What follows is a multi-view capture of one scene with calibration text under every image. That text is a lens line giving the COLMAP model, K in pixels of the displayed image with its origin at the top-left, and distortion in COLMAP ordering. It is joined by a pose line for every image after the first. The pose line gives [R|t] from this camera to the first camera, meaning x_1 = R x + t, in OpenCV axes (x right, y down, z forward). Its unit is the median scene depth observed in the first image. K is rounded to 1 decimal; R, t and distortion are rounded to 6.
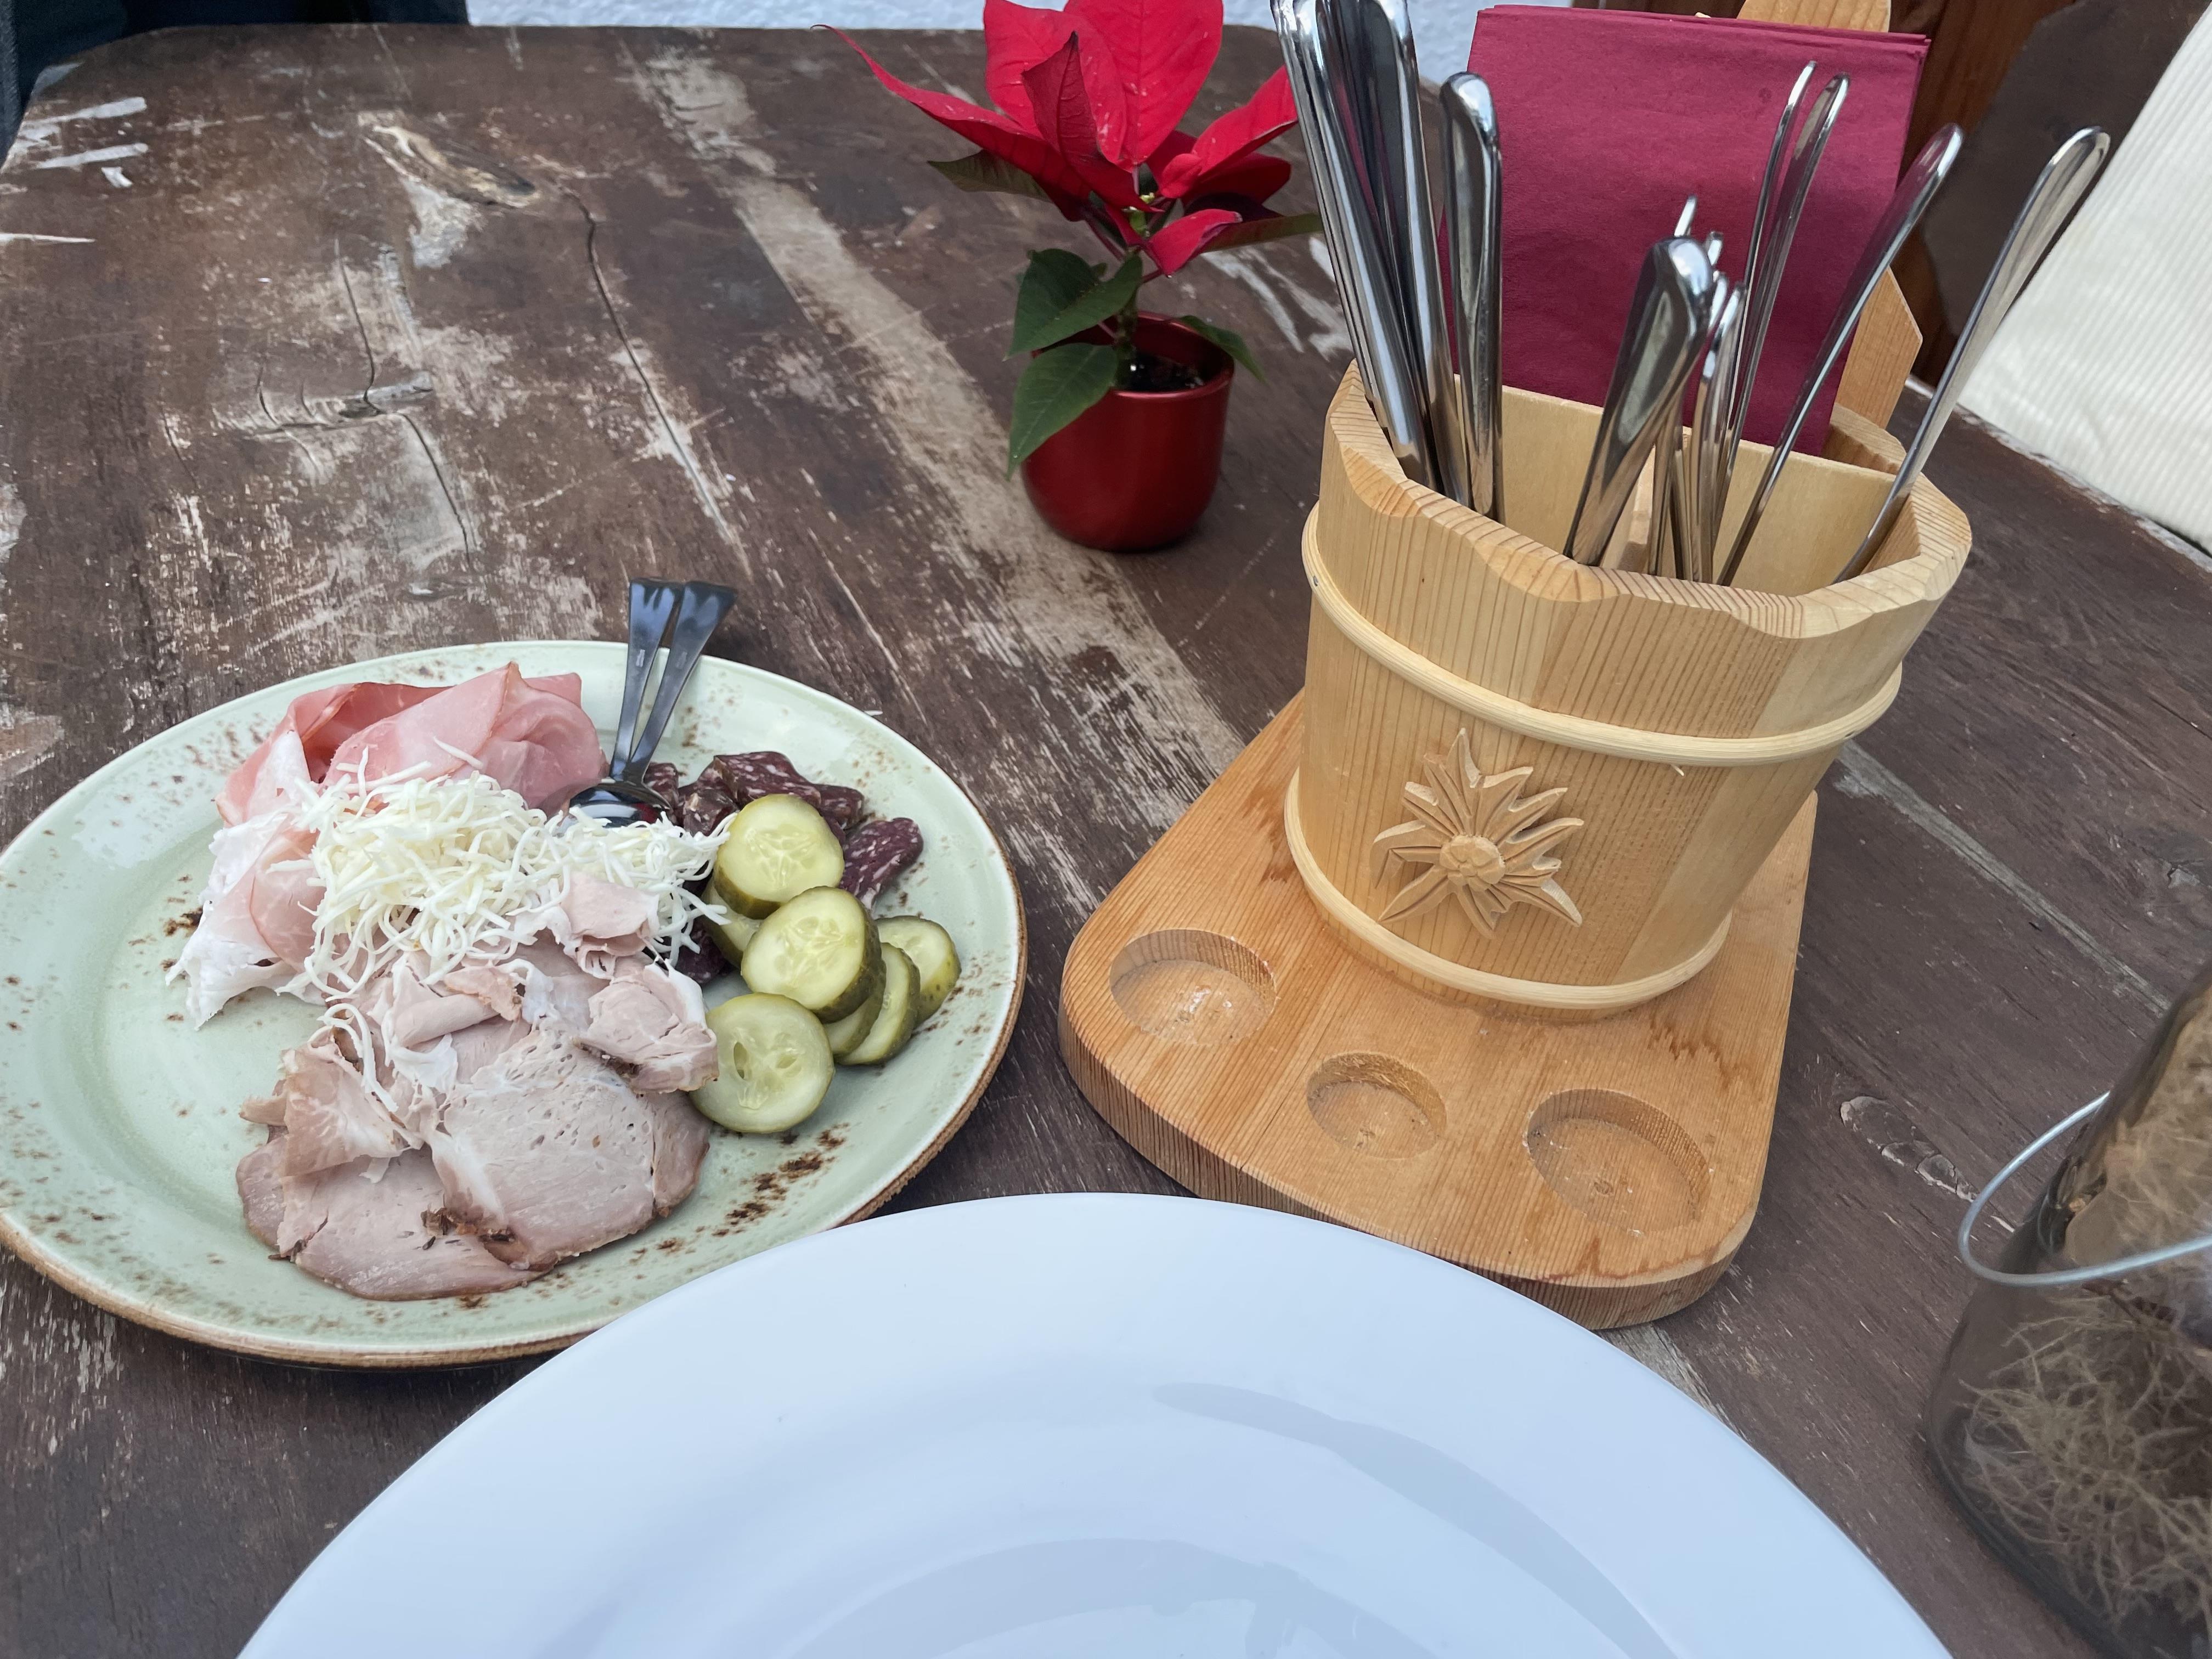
lens RADIAL K [[1694.7, 0, 1096.5], [0, 1694.7, 827.7], [0, 0, 1]] dist [0.086333, -0.123743]
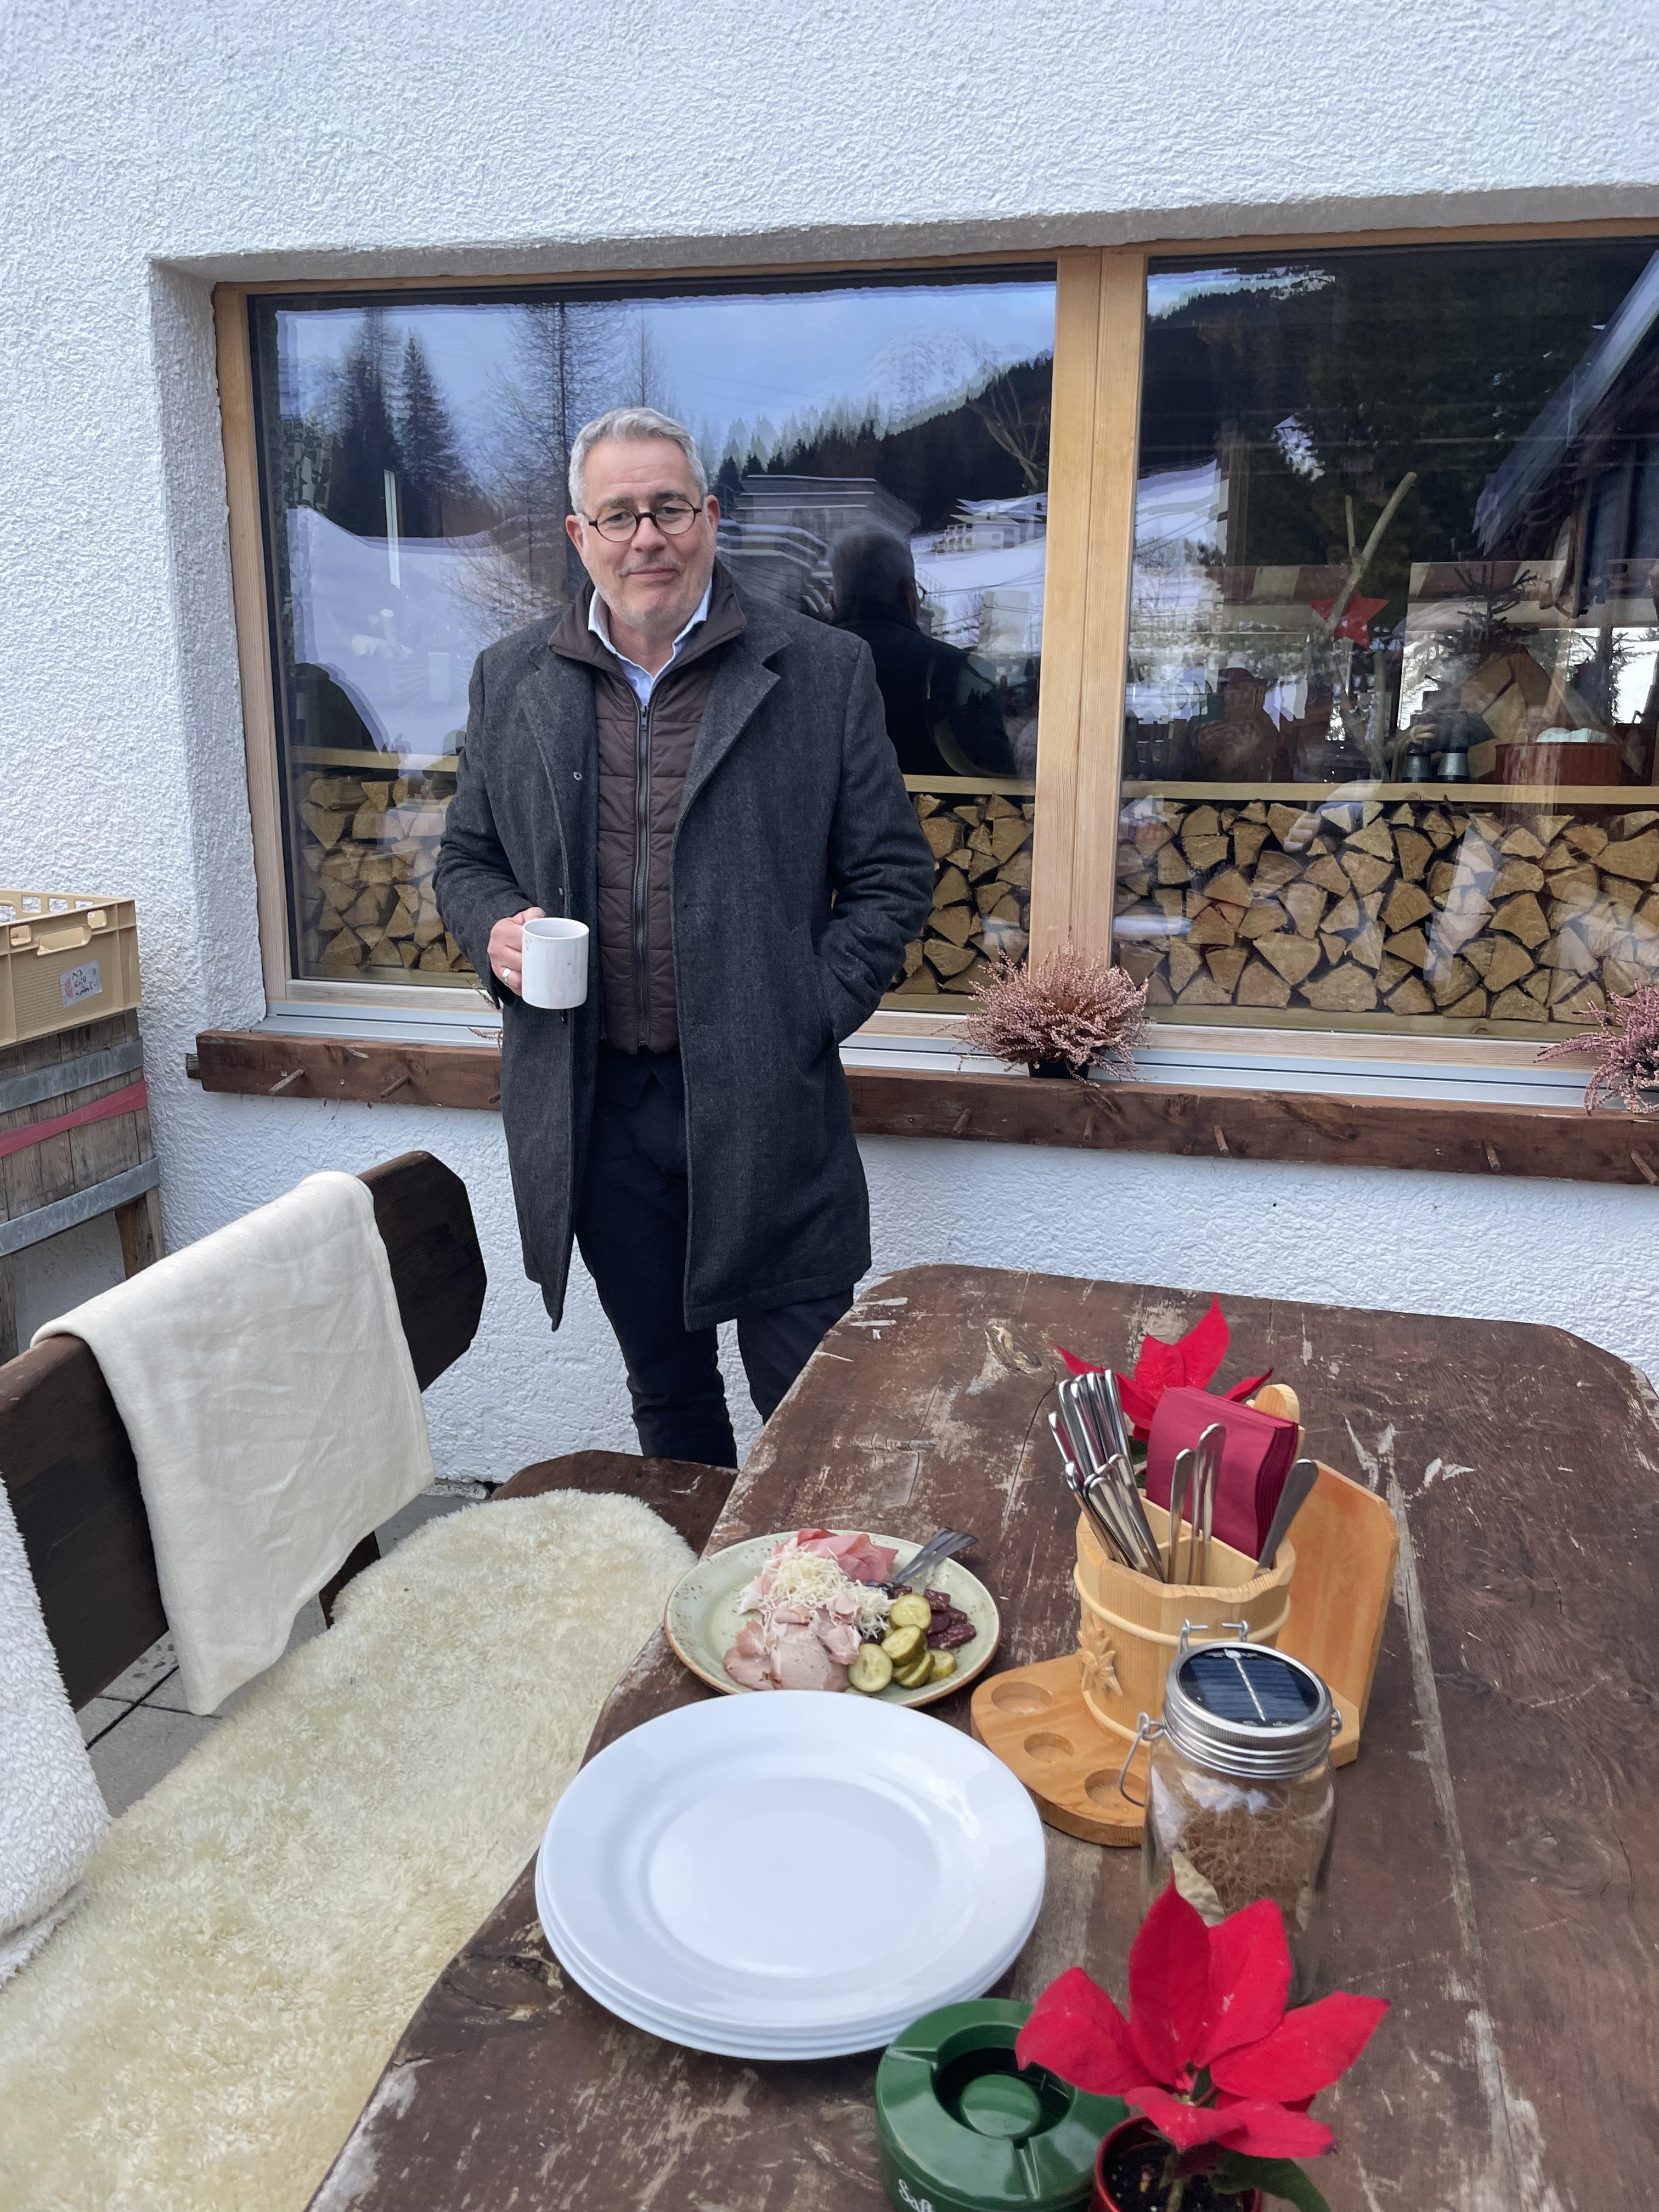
lens RADIAL K [[1694.7, 0, 829.5], [0, 1694.7, 1106.0], [0, 0, 1]] dist [0.086333, -0.123743]
pose [[0.797581, 0.064242, -0.599781, 0.968905], [-0.326590, 0.881961, -0.339829, 0.199185], [0.507152, 0.466924, 0.724416, -1.107935]]
